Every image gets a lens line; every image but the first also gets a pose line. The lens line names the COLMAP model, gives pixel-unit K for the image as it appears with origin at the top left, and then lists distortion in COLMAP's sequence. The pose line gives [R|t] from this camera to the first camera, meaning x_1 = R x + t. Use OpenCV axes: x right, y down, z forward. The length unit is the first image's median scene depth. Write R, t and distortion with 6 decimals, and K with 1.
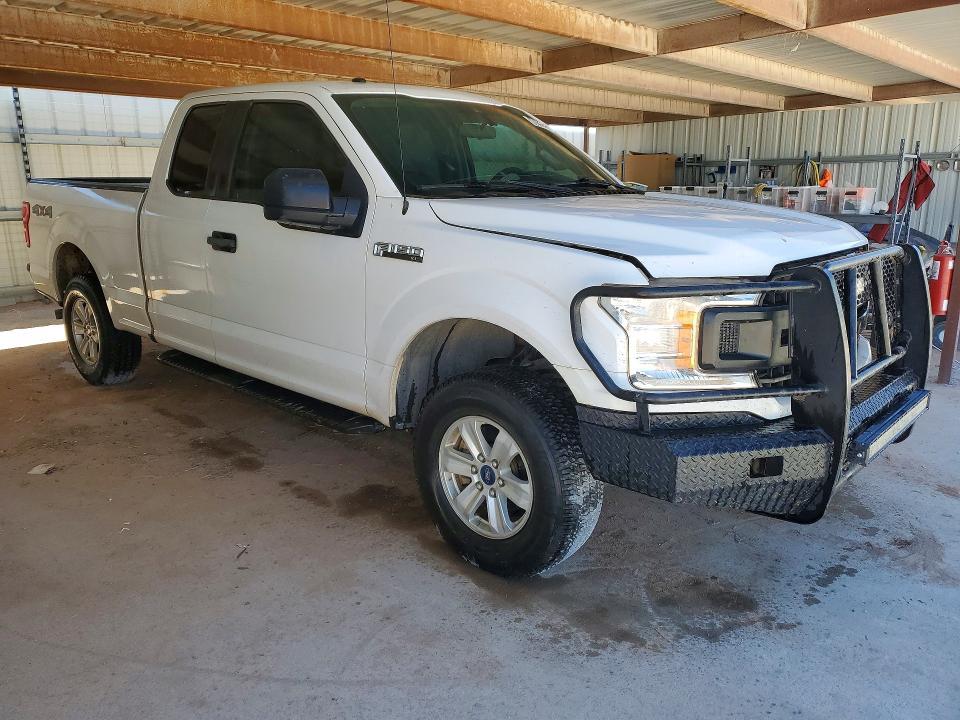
lens RADIAL K [[750.9, 0, 480.0], [0, 750.9, 360.0], [0, 0, 1]] dist [-0.038090, -0.000674]
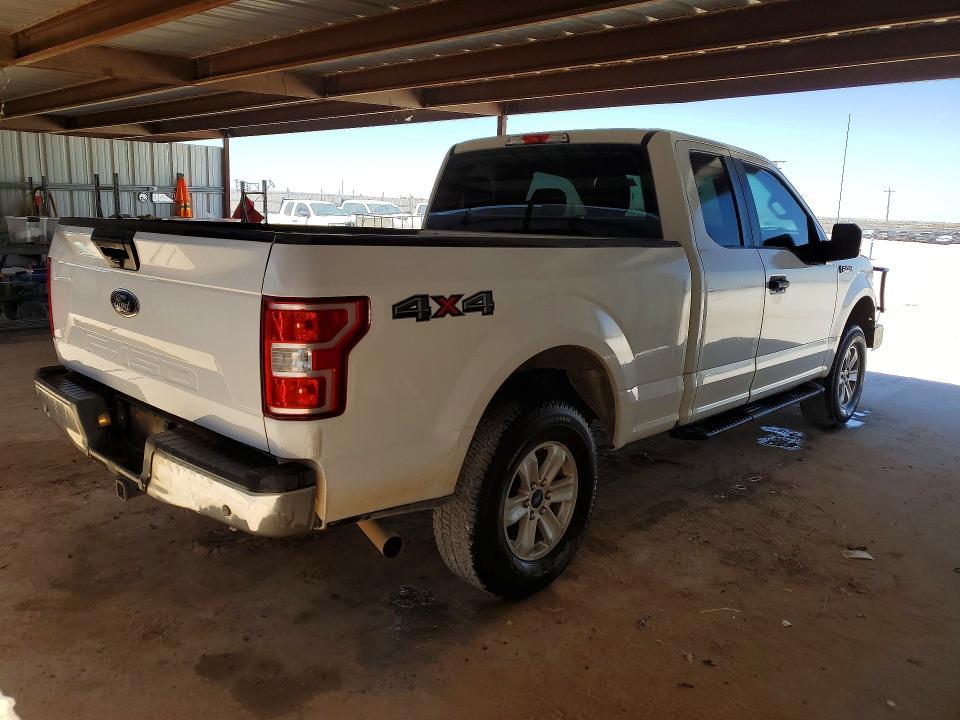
lens RADIAL K [[768.9, 0, 480.0], [0, 768.9, 360.0], [0, 0, 1]] dist [0.001883, 0.001049]
pose [[-0.002143, -0.180815, 0.983515, -1.262740], [0.208372, 0.961848, 0.177286, -0.290025], [-0.978047, 0.205317, 0.035615, 1.181774]]
